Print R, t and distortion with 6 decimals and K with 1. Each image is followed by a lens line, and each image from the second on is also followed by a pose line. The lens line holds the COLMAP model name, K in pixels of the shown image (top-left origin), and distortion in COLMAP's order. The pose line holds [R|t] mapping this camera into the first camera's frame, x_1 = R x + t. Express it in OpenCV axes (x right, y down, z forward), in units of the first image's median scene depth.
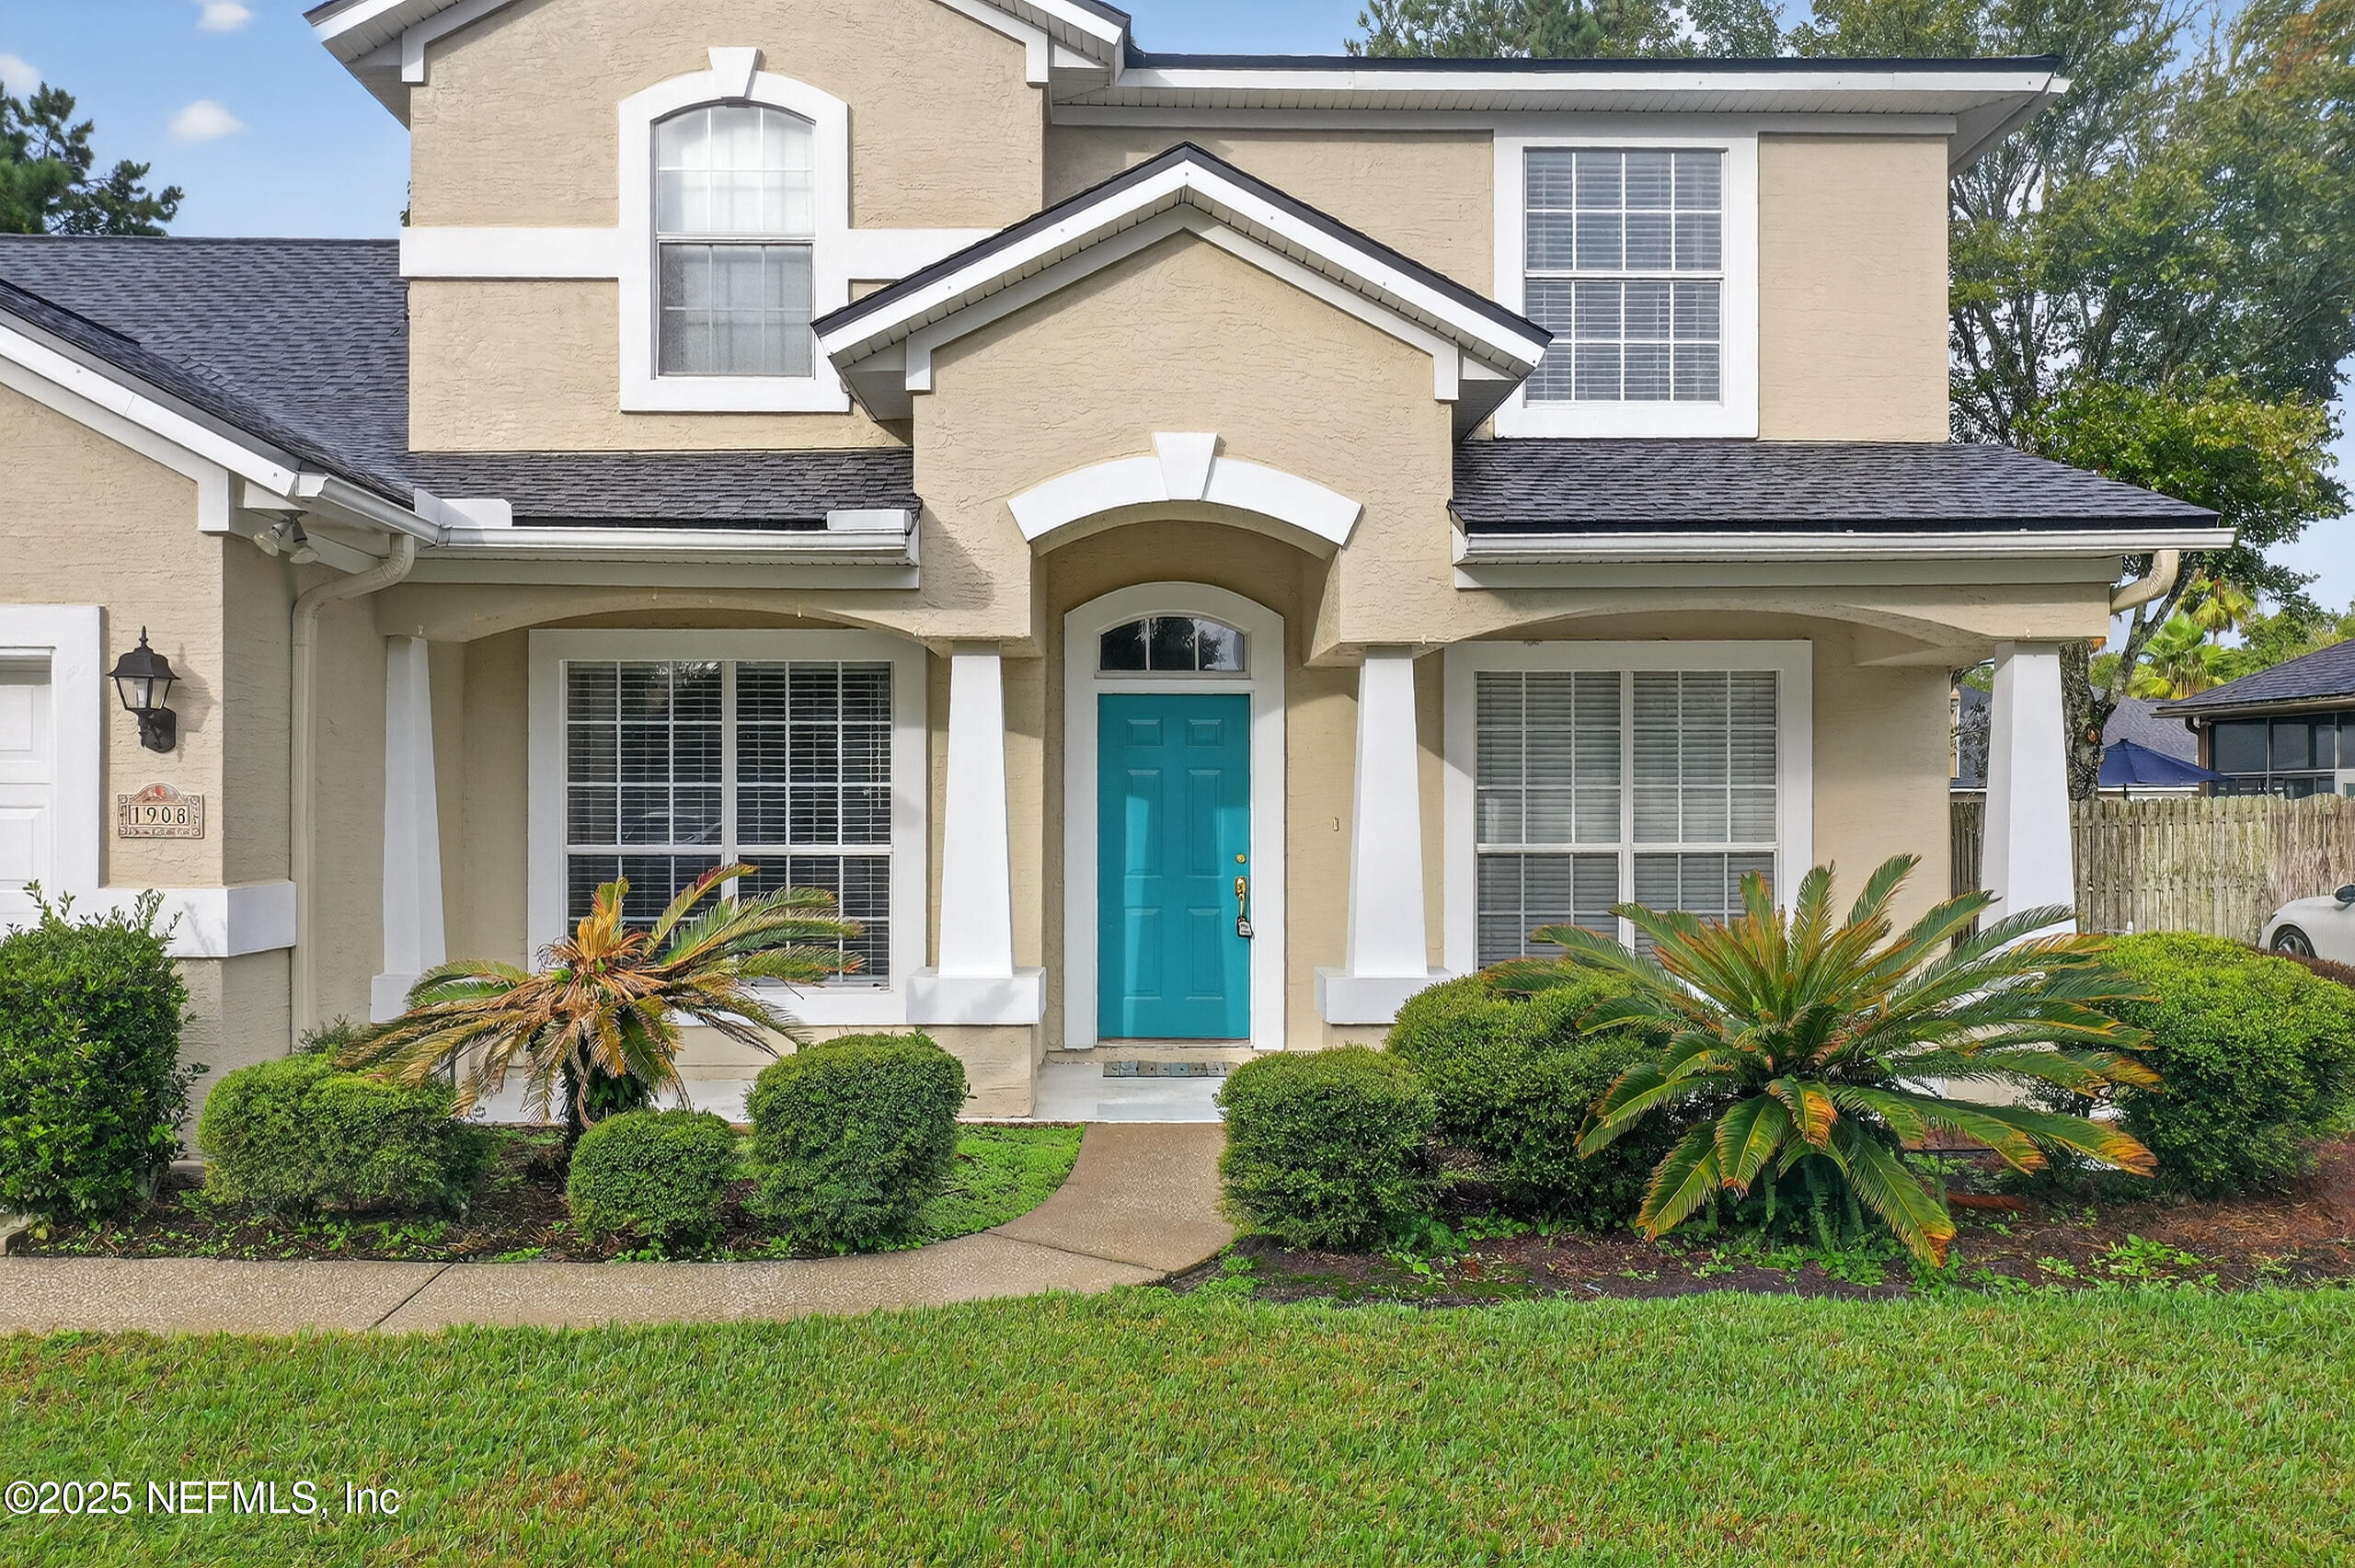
lens RADIAL K [[1932.9, 0, 1174.8], [0, 1932.9, 792.2], [0, 0, 1]] dist [-0.008463, -0.003682]
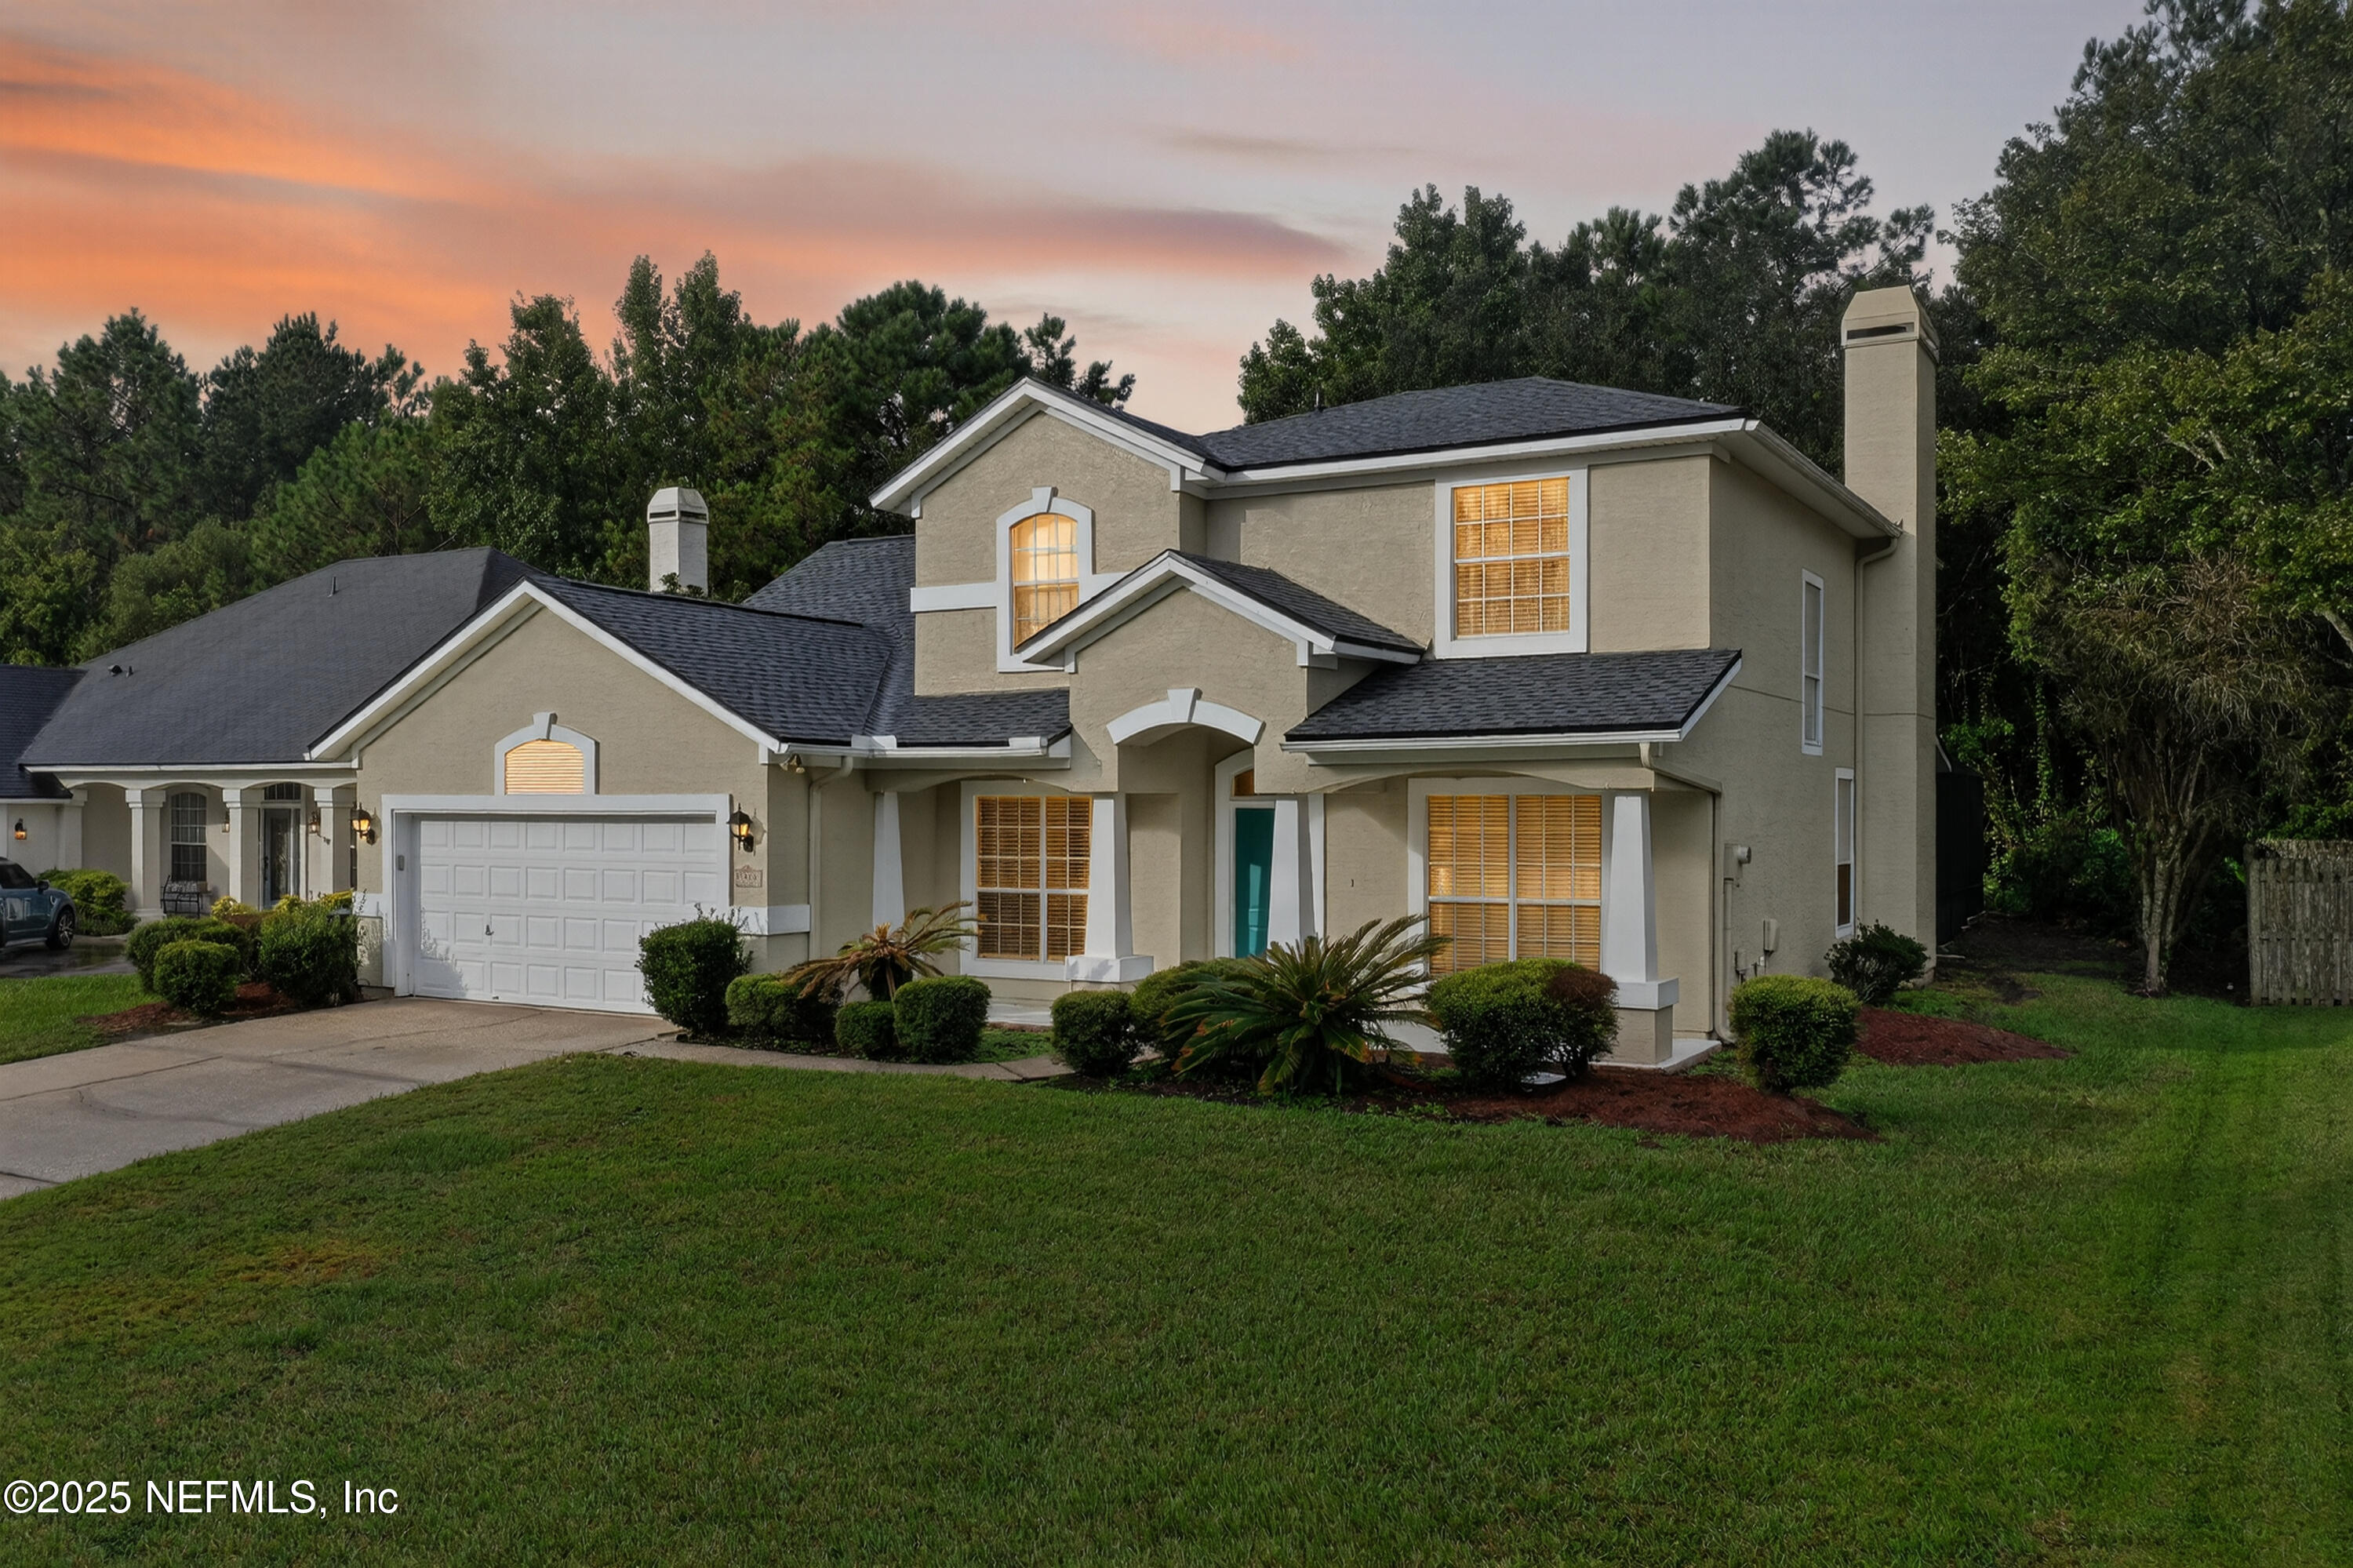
lens RADIAL K [[1931.6, 0, 1178.3], [0, 1931.6, 787.1], [0, 0, 1]] dist [-0.008463, -0.003682]
pose [[0.855148, -0.007334, -0.518332, 0.990405], [0.004613, 0.999968, -0.006537, -0.068435], [0.518363, 0.003199, 0.855155, -0.674752]]
